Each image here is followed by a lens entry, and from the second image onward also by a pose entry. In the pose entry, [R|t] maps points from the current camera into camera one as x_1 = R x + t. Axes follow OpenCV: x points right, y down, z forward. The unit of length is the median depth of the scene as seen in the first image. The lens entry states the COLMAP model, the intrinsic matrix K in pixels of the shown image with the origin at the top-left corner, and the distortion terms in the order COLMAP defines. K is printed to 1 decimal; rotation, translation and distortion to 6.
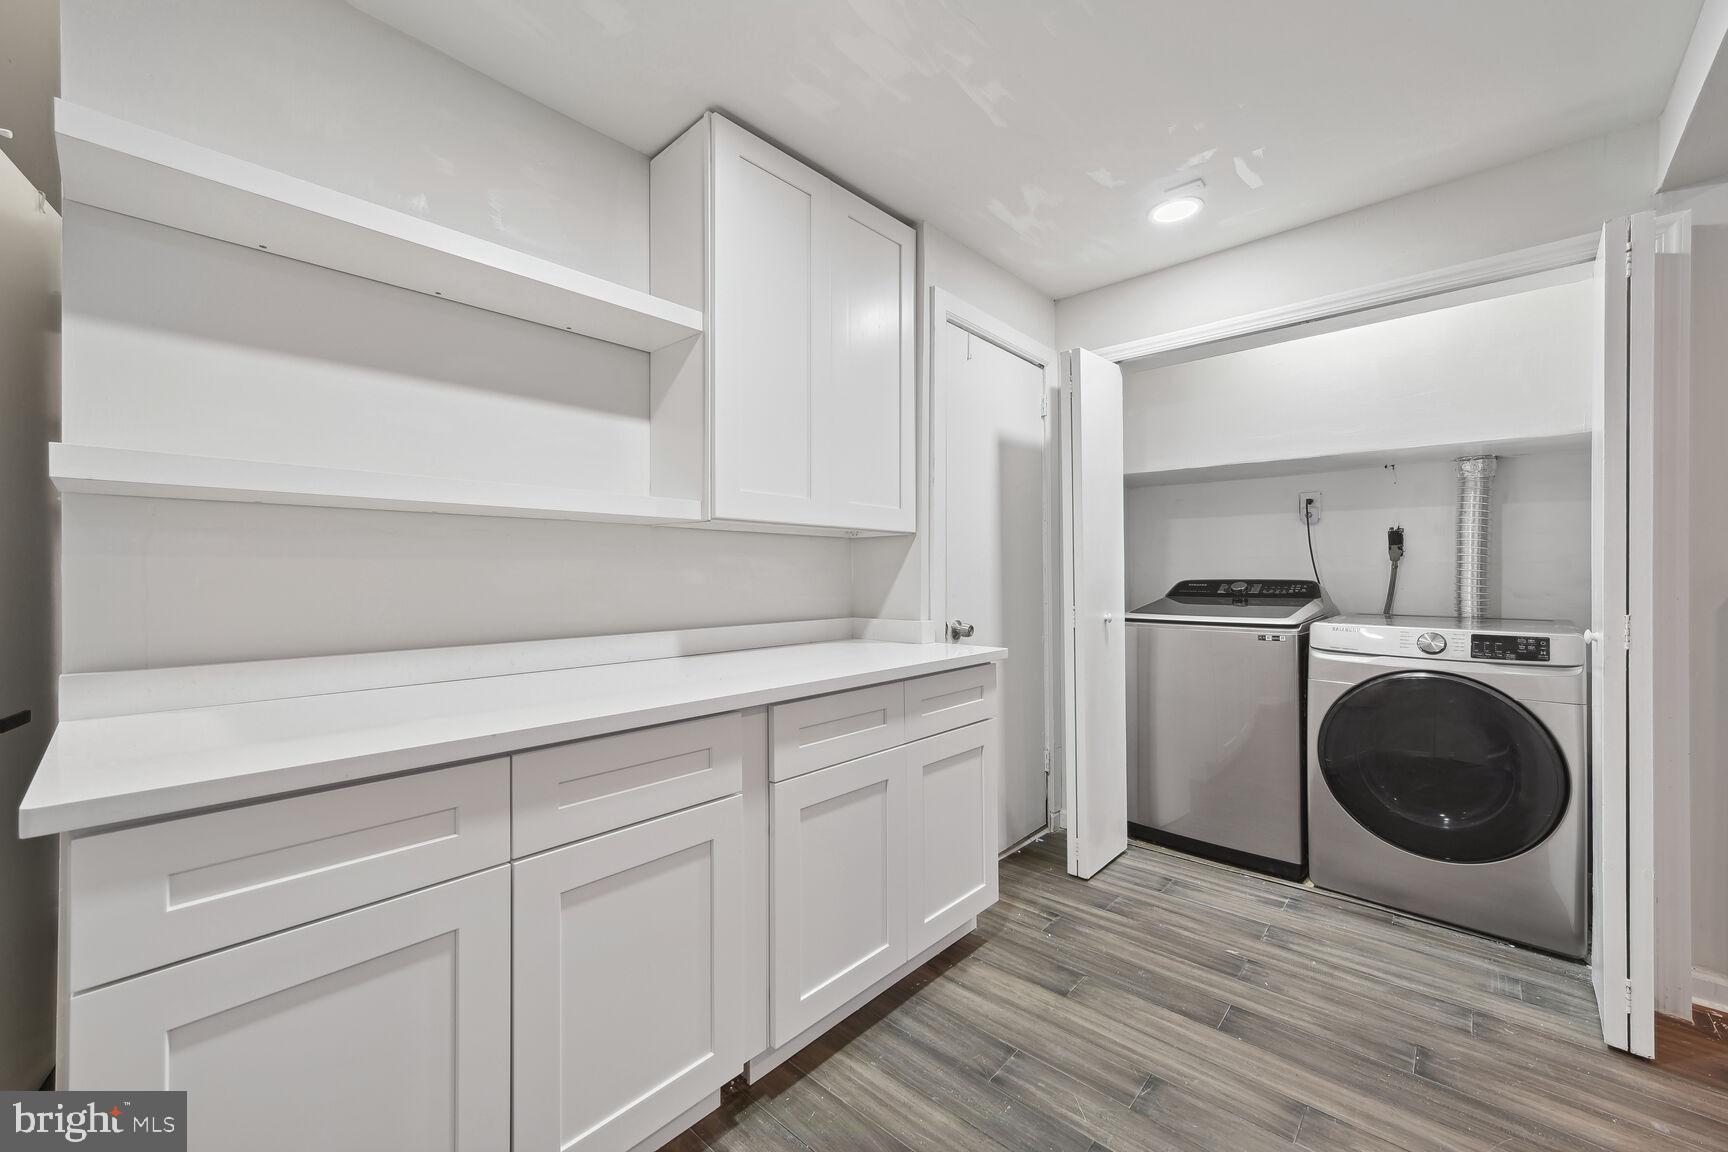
lens RADIAL K [[691.6, 0, 858.2], [0, 691.6, 578.1], [0, 0, 1]] dist [-0.010108, -0.000147]
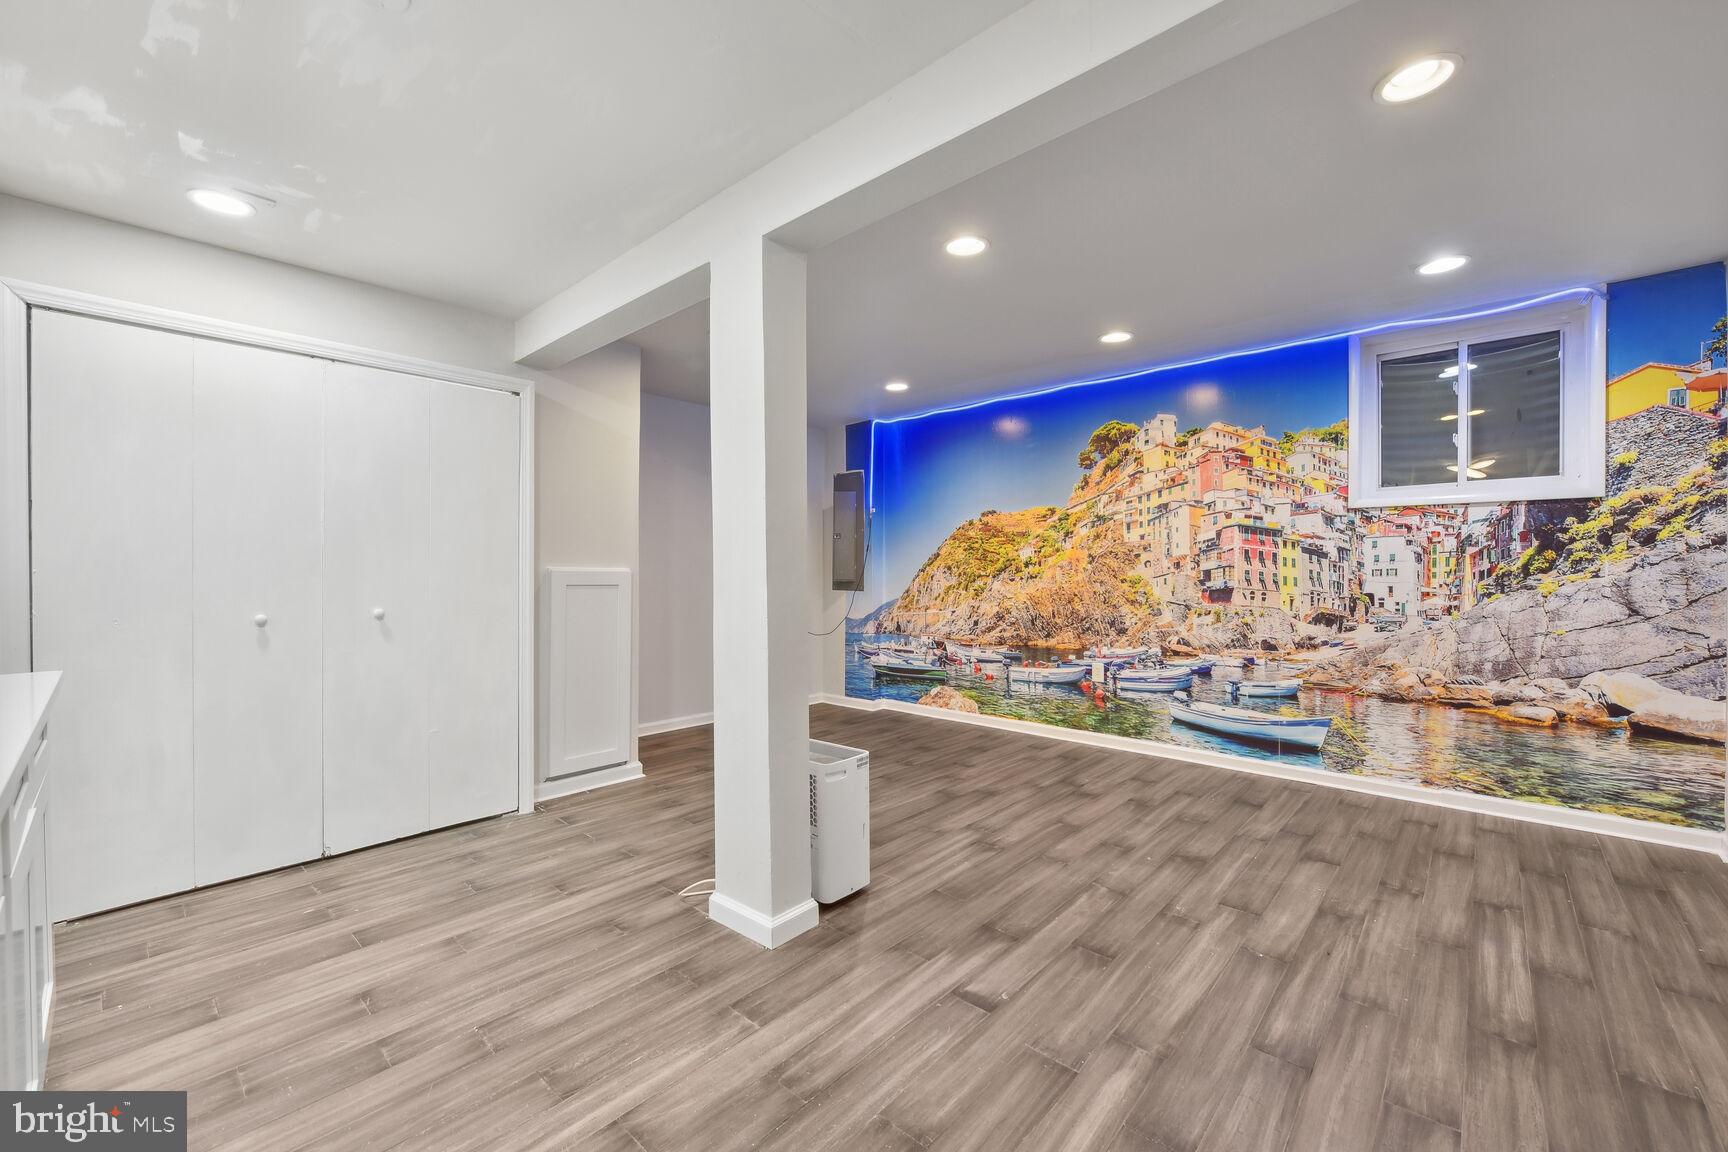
lens RADIAL K [[691.6, 0, 858.2], [0, 691.6, 578.1], [0, 0, 1]] dist [-0.010108, -0.000147]
pose [[-0.018749, -0.011046, 0.999763, -0.684424], [0.021750, 0.999698, 0.011454, 0.002670], [-0.999588, 0.021960, -0.018503, 0.117571]]
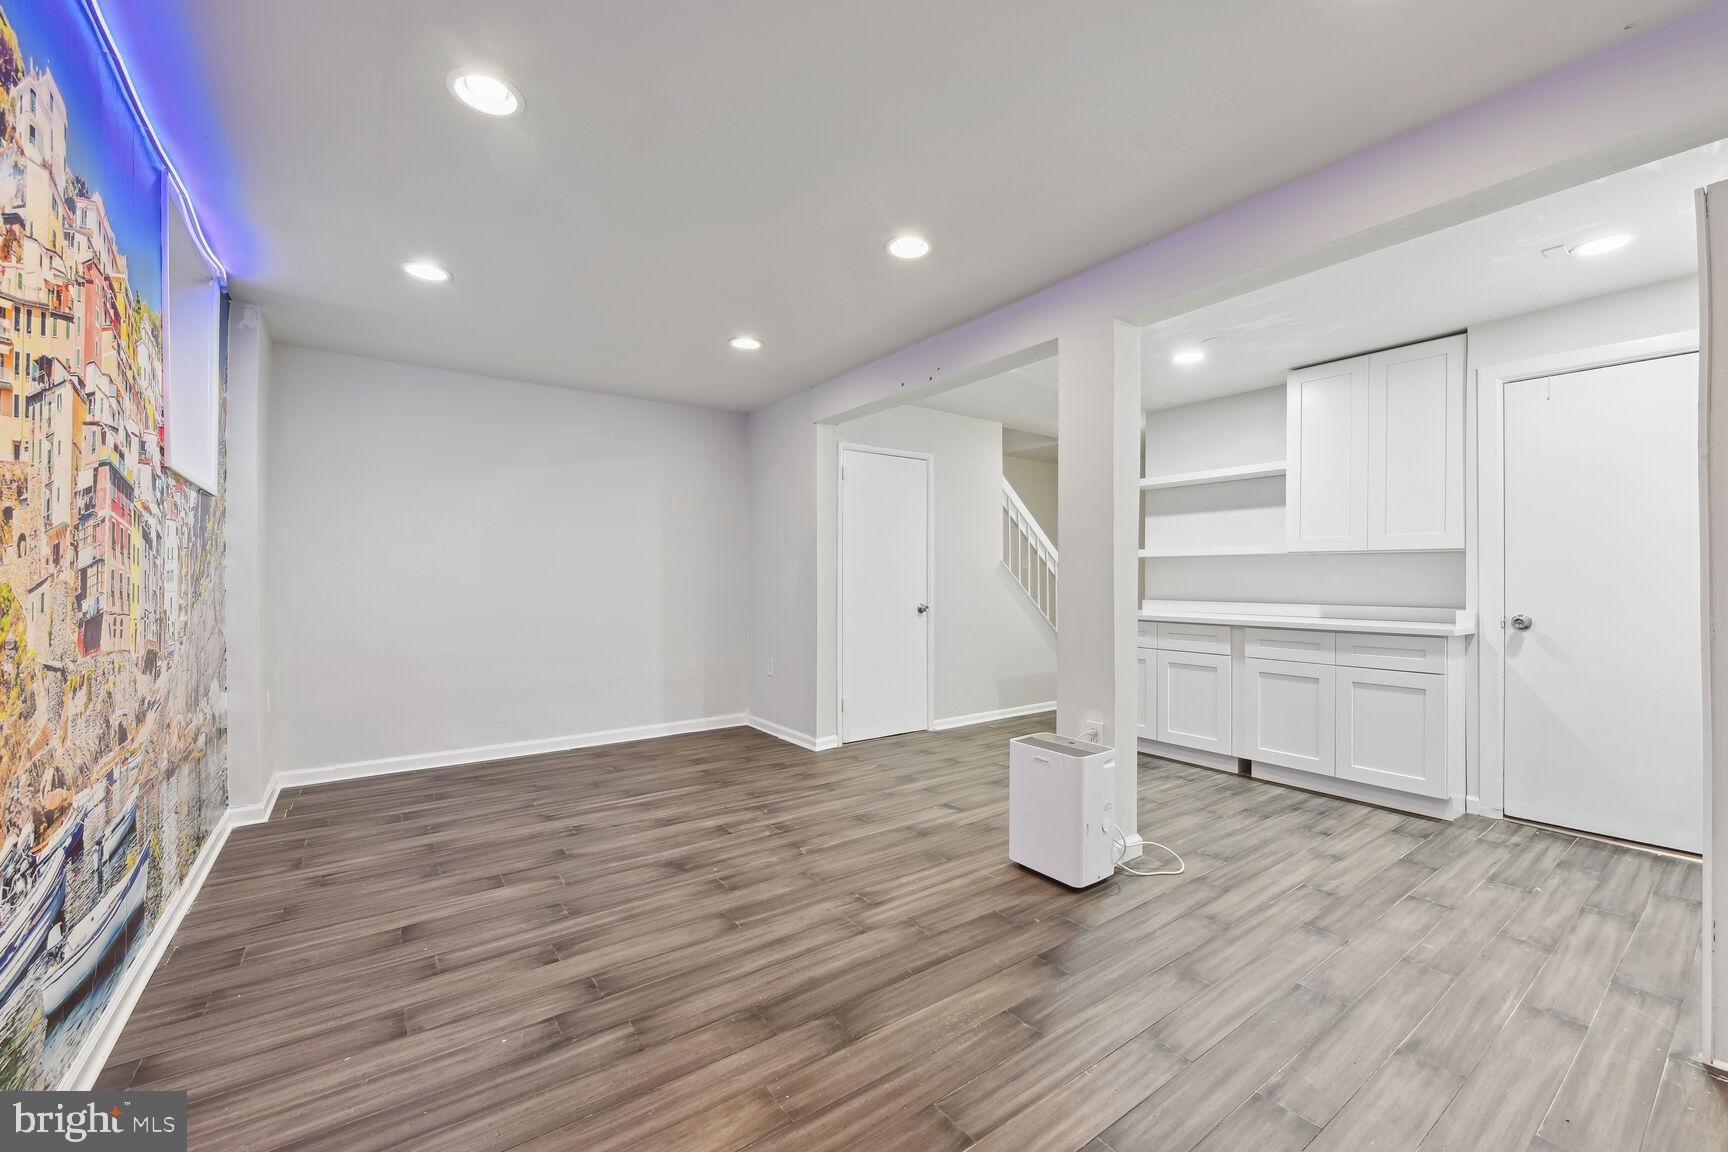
lens RADIAL K [[691.6, 0, 858.2], [0, 691.6, 578.1], [0, 0, 1]] dist [-0.010108, -0.000147]
pose [[-0.192314, 0.000064, -0.981333, 2.287003], [-0.021393, 0.999762, 0.004257, 0.012083], [0.981100, 0.021812, -0.192267, 0.033930]]
